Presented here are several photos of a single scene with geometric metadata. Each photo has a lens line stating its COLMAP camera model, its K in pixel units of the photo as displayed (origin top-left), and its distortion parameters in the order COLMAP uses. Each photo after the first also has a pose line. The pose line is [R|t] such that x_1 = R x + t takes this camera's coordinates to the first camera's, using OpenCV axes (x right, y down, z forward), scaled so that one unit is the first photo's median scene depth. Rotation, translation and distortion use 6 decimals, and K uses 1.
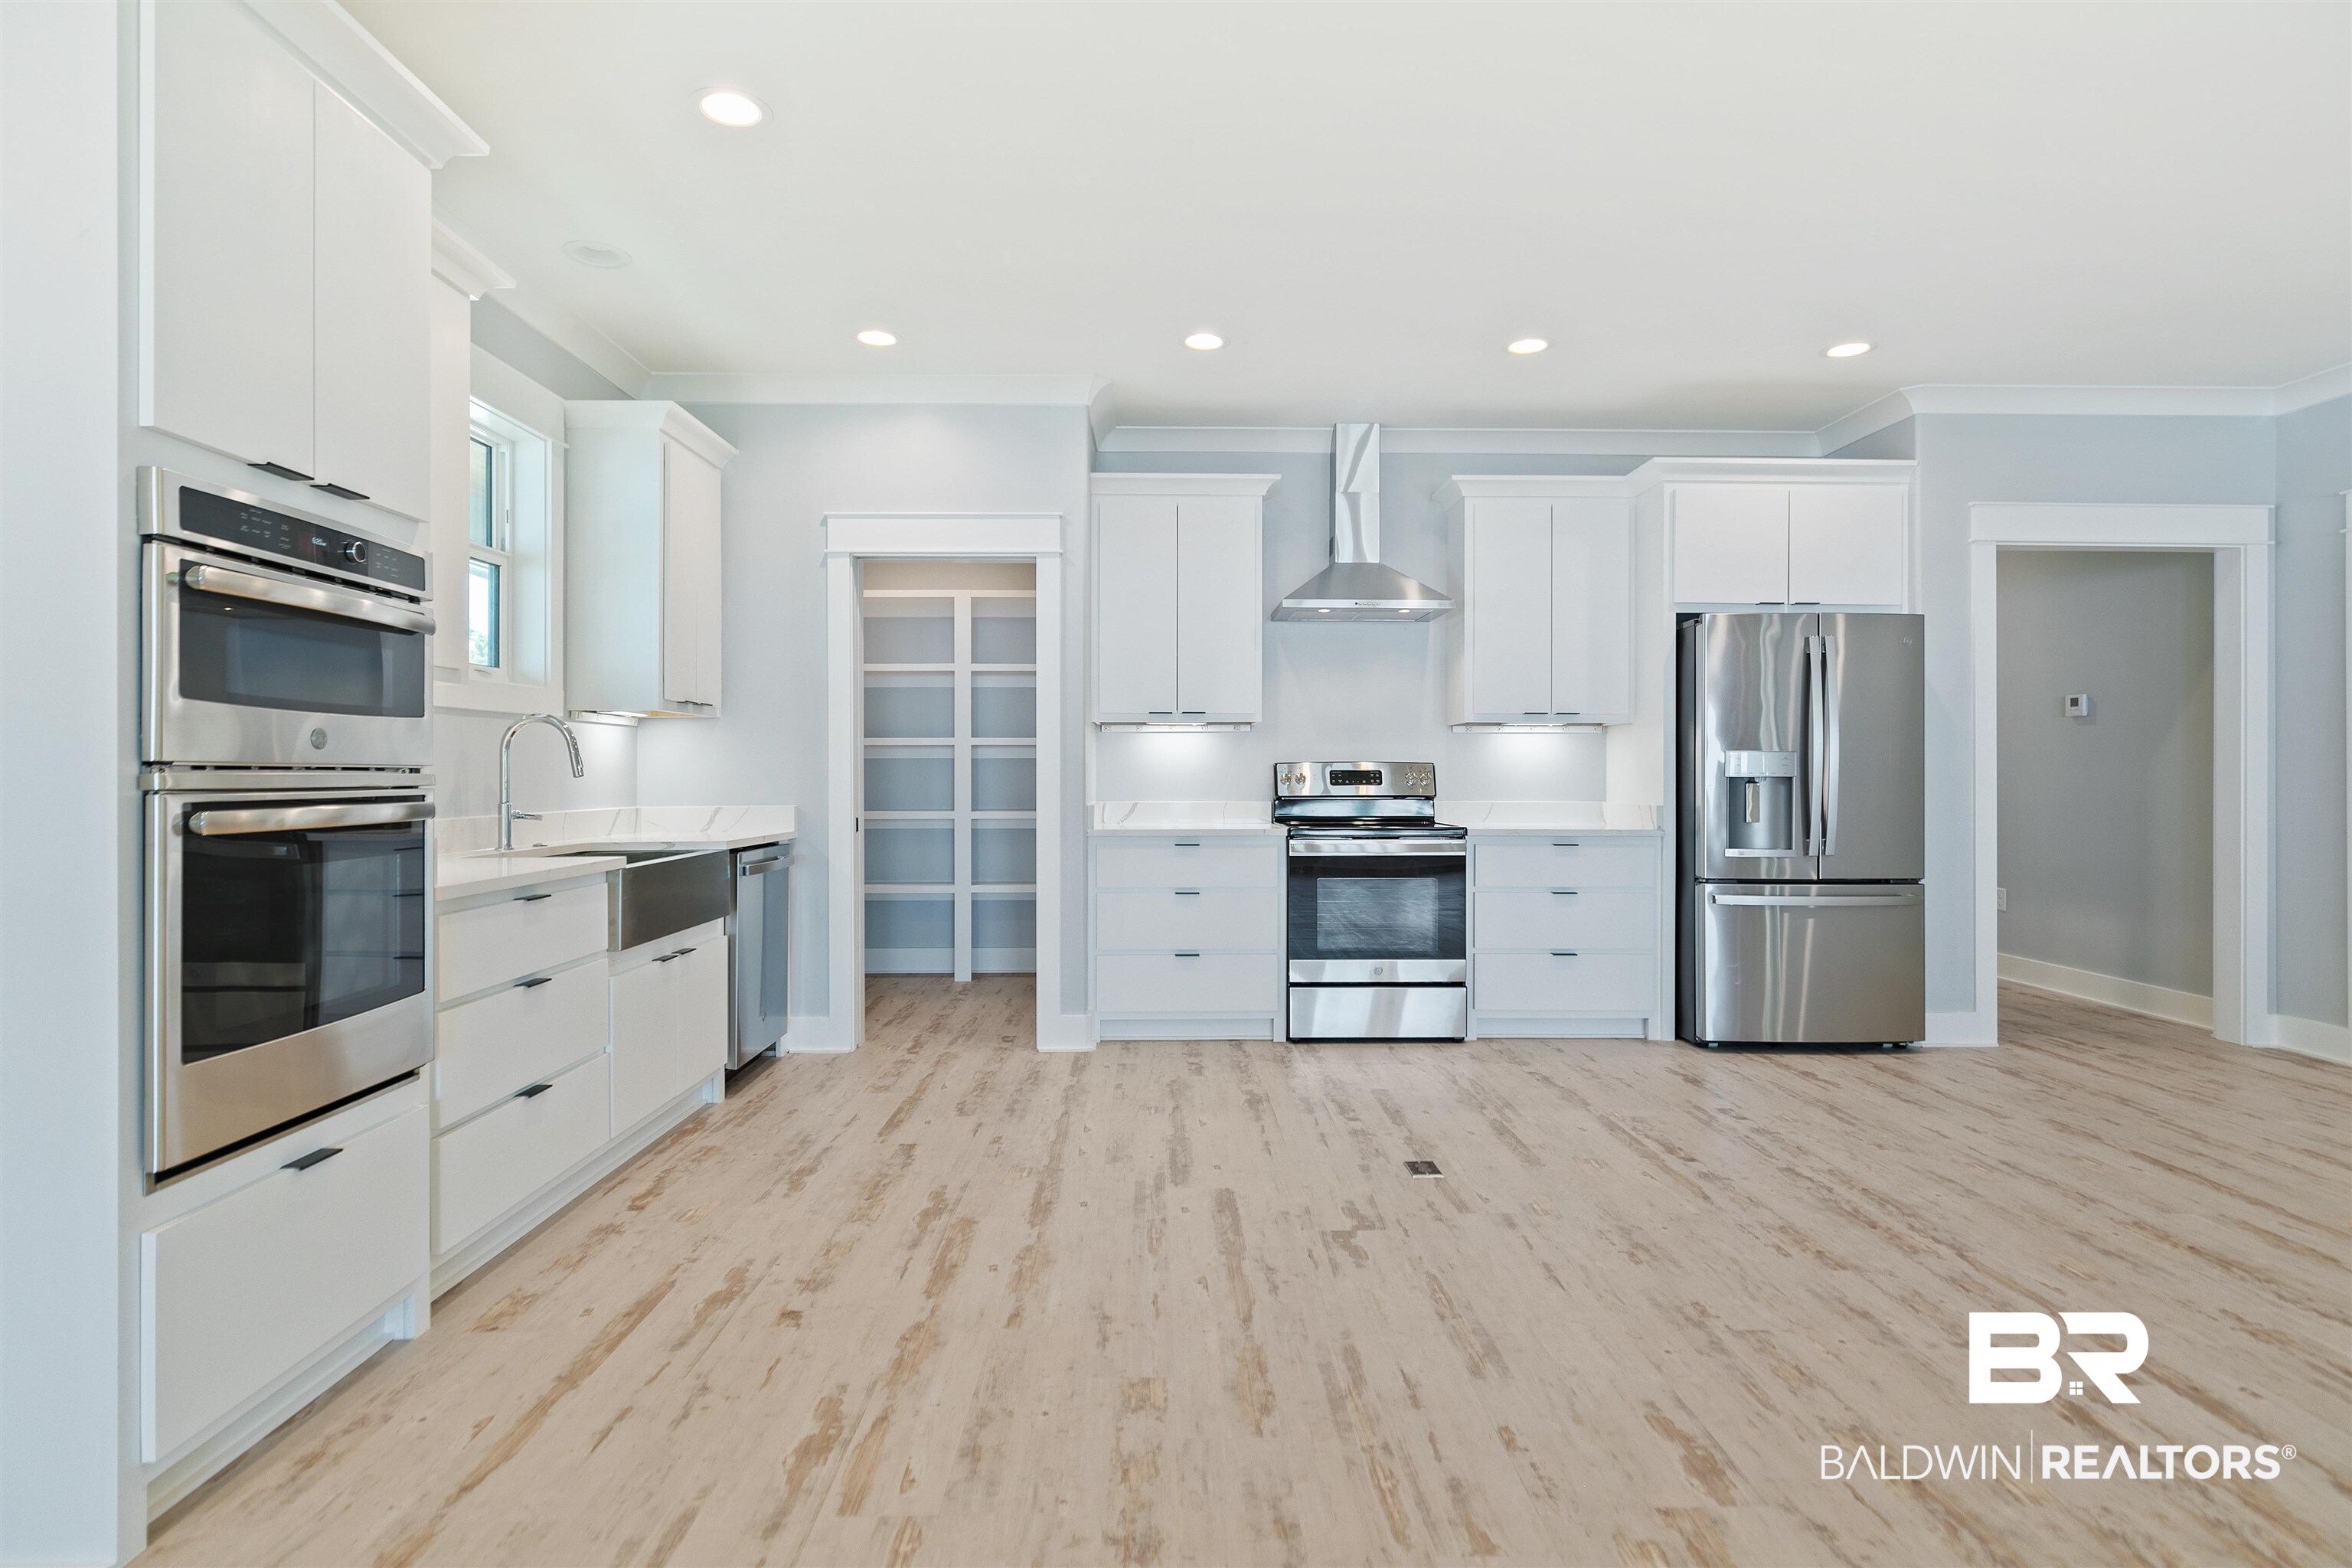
lens RADIAL K [[1230.3, 0, 1166.4], [0, 1230.3, 759.4], [0, 0, 1]] dist [-0.003523, -0.000631]
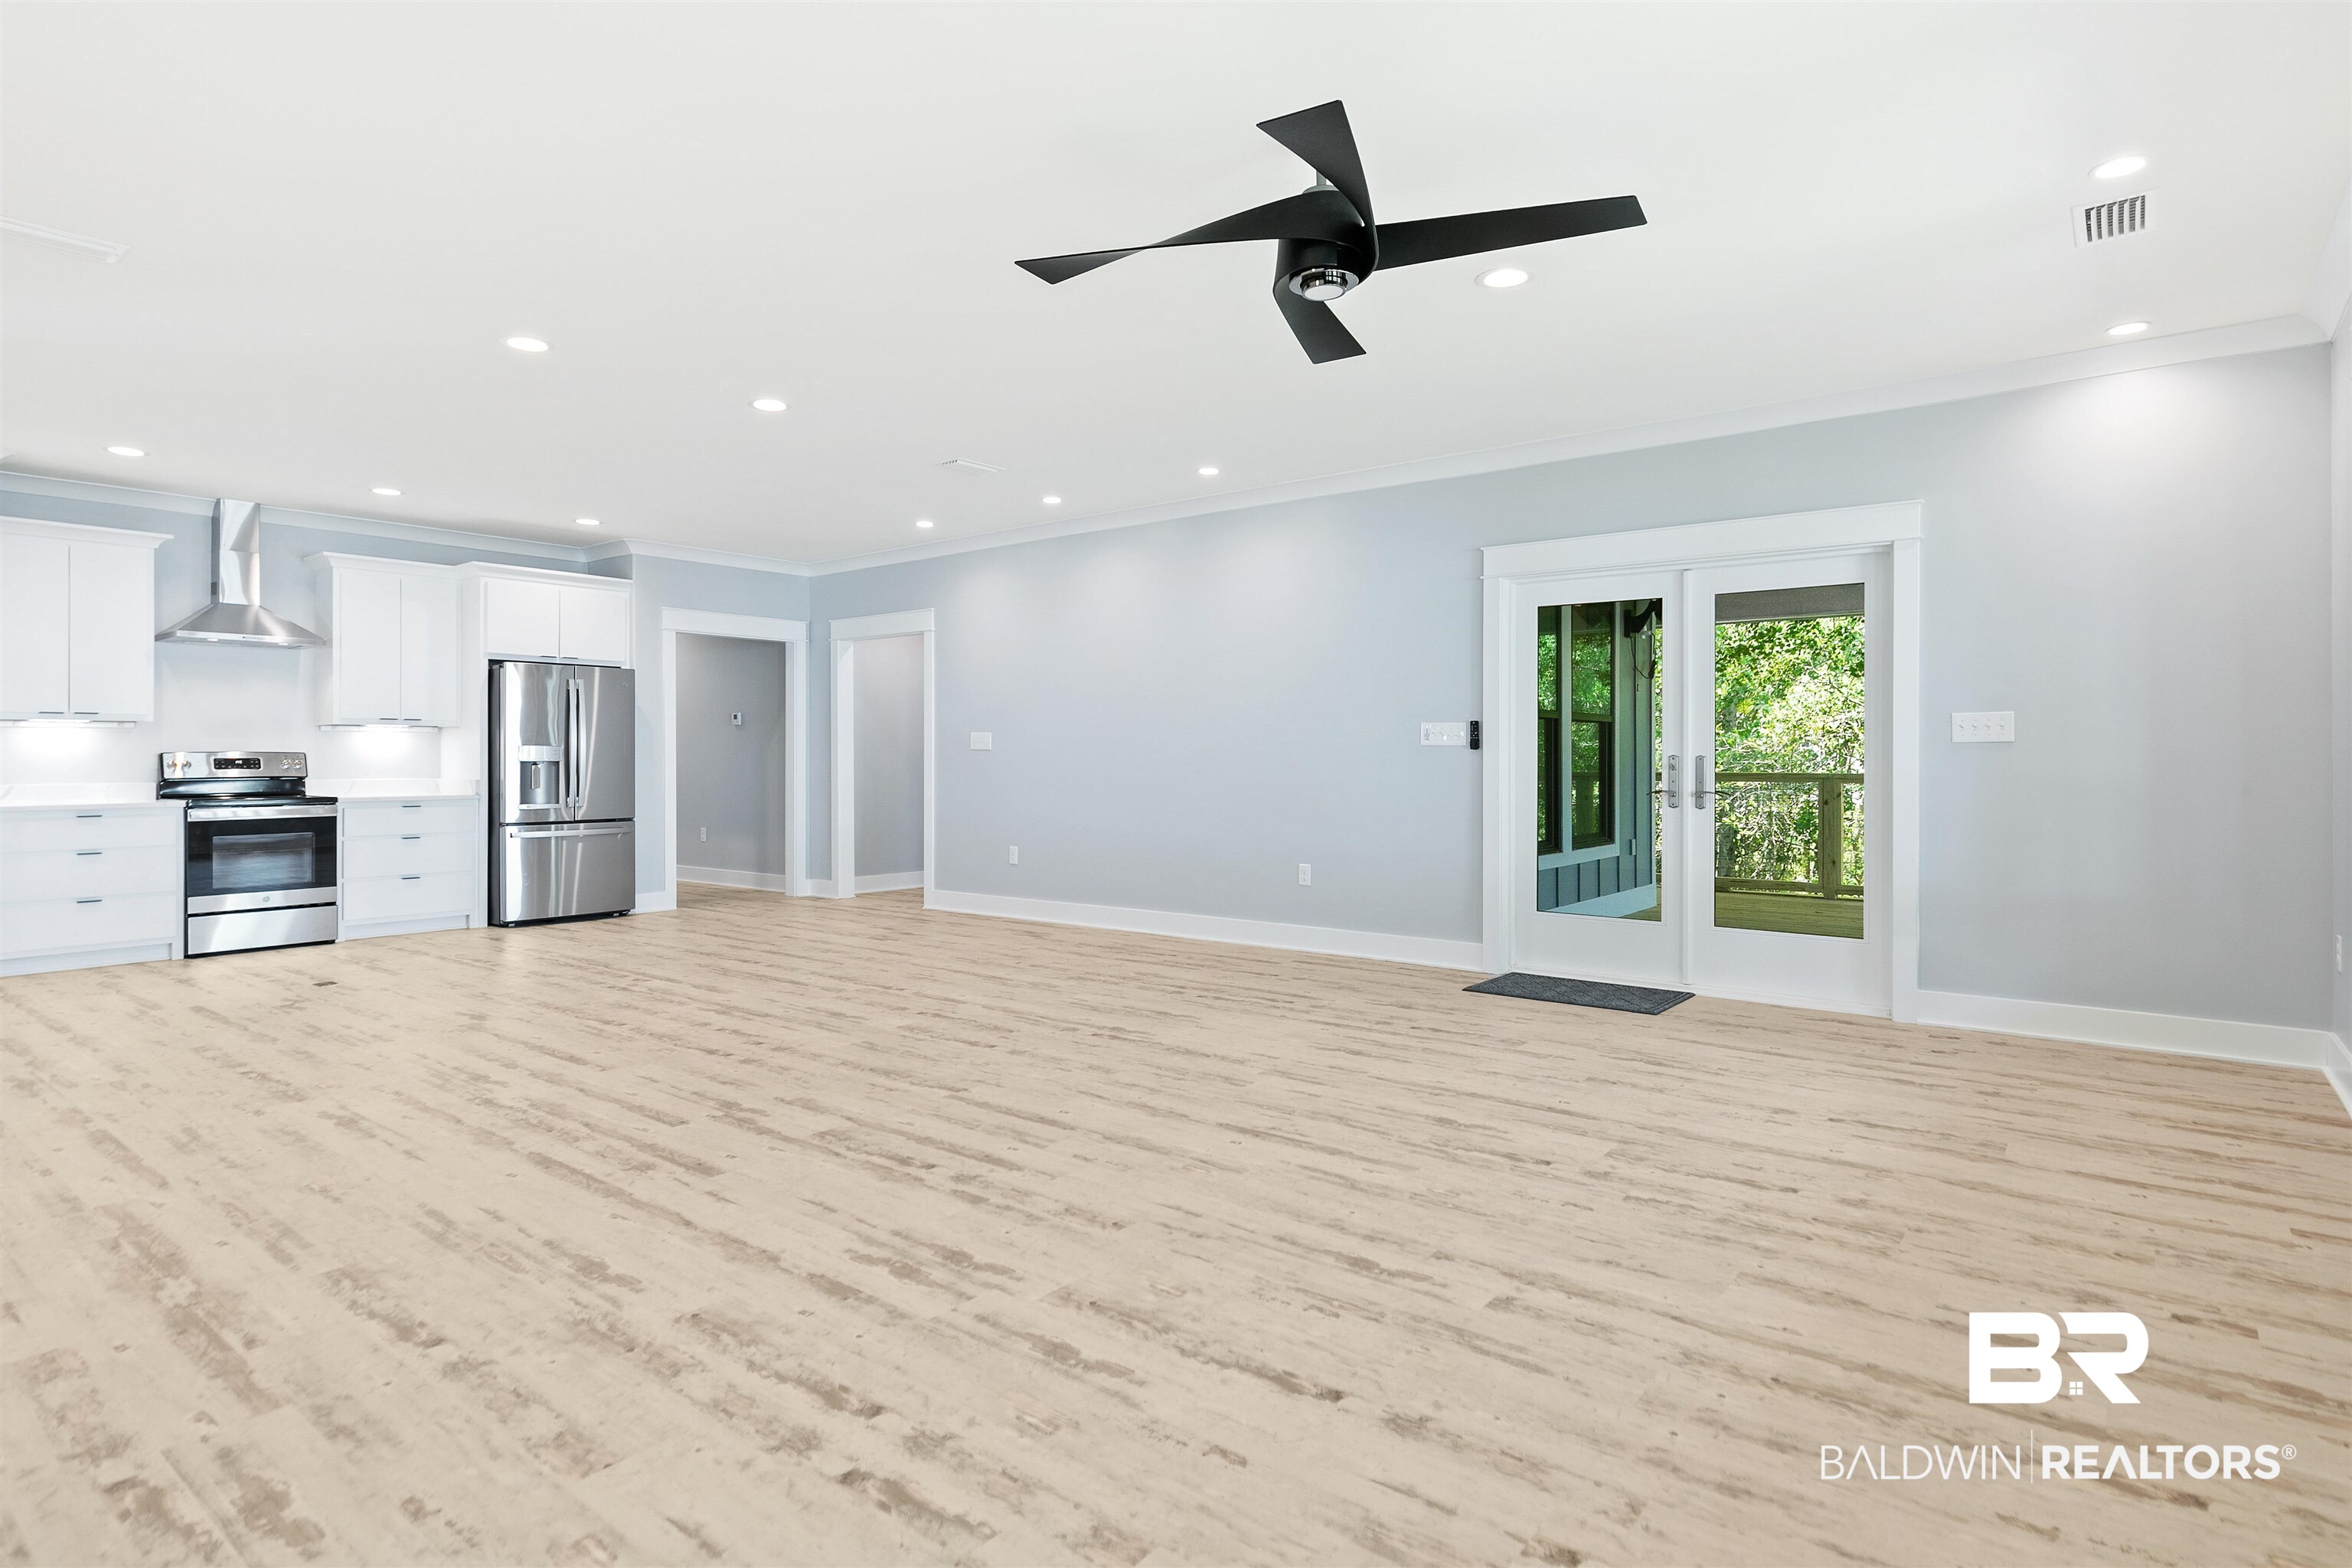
lens RADIAL K [[1230.3, 0, 1166.4], [0, 1230.3, 759.4], [0, 0, 1]] dist [-0.003523, -0.000631]
pose [[0.635287, -0.004220, 0.772264, -0.258864], [-0.005471, 0.999935, 0.009965, -0.009568], [-0.772257, -0.010555, 0.635223, -0.695039]]
